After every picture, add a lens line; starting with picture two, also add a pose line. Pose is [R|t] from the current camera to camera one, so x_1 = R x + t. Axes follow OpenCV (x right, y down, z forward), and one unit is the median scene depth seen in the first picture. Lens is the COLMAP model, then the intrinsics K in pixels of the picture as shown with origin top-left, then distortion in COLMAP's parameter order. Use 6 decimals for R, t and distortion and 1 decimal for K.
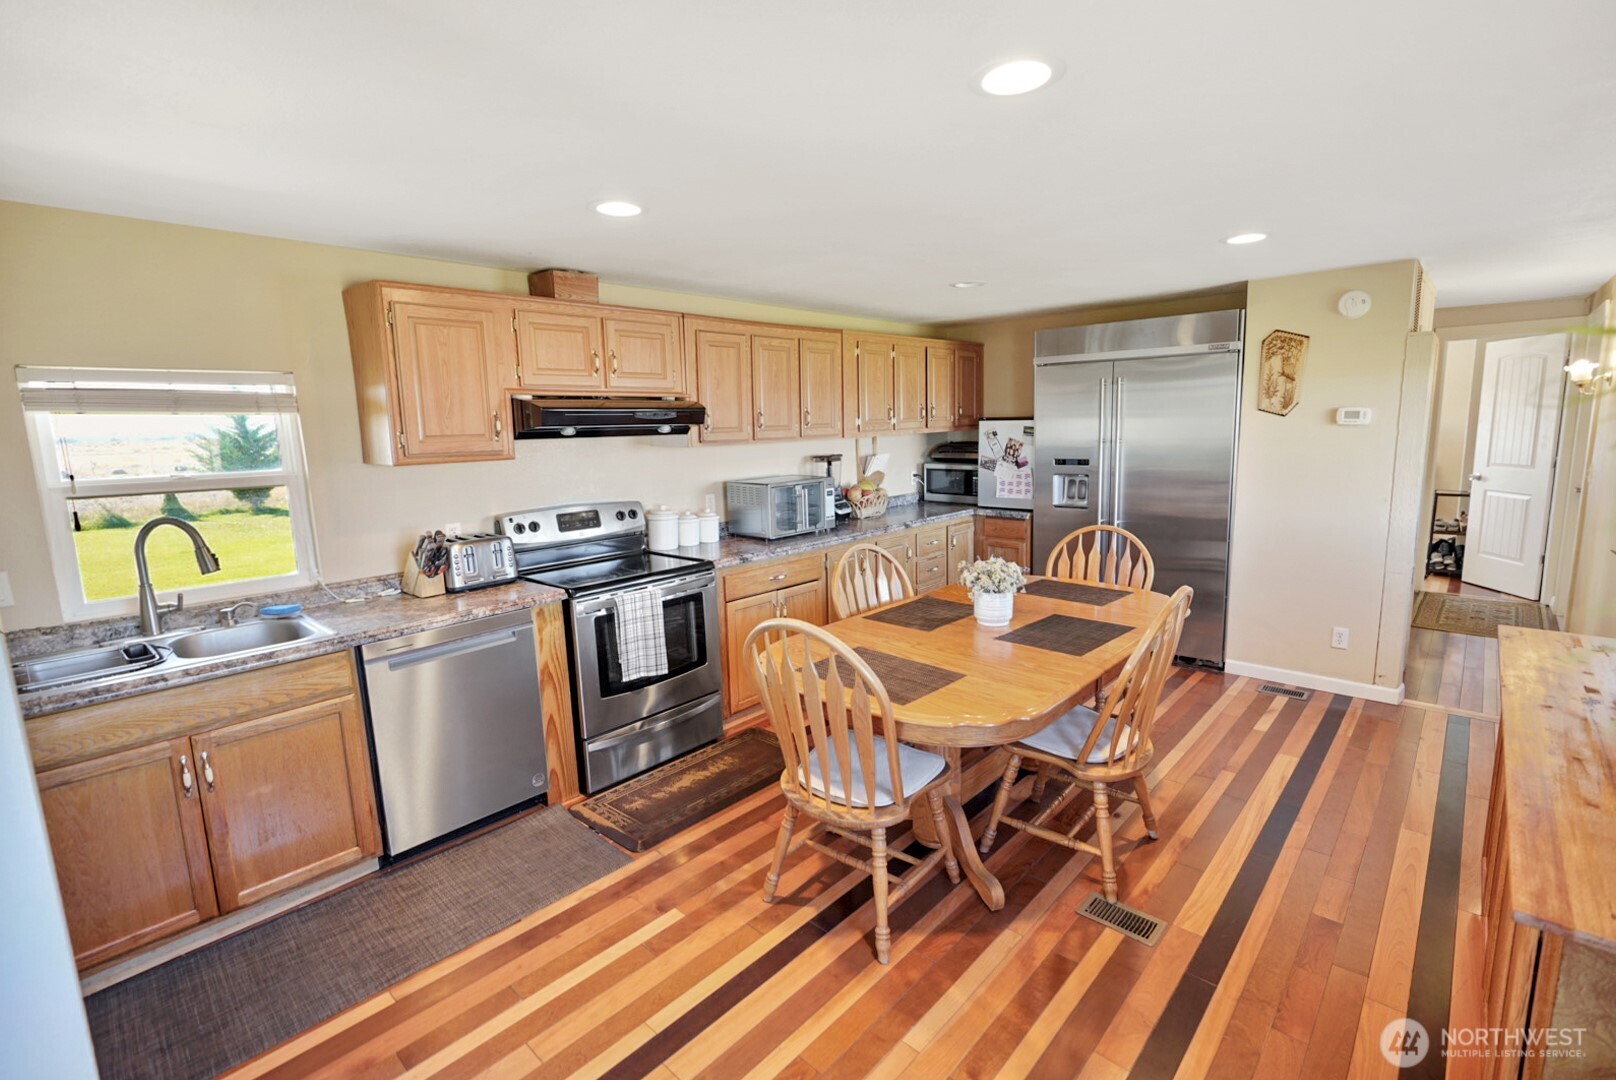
lens RADIAL K [[728.0, 0, 814.1], [0, 728.0, 560.2], [0, 0, 1]] dist [-0.001373, -0.000146]
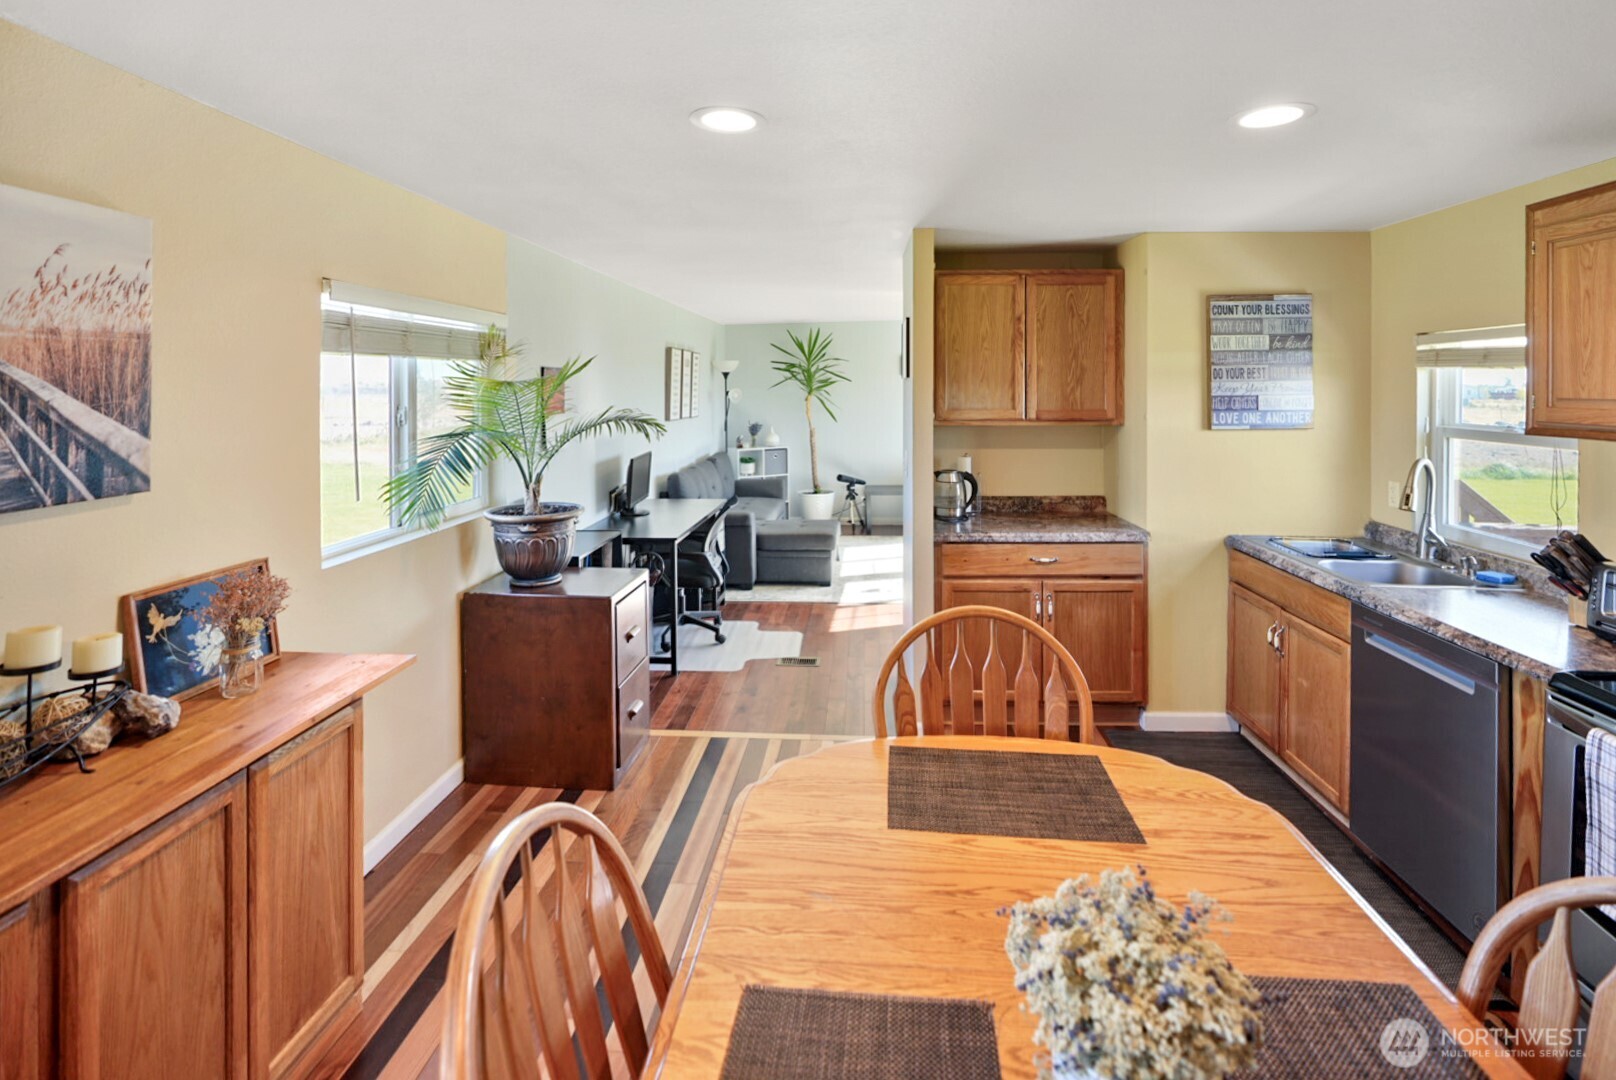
lens RADIAL K [[779.9, 0, 829.4], [0, 779.9, 396.3], [0, 0, 1]] dist [0.000592, 0.000185]
pose [[-0.770011, 0.032418, -0.637206, 0.376922], [-0.096372, 0.981340, 0.166383, -0.168746], [0.630710, 0.189526, -0.752519, 0.818253]]
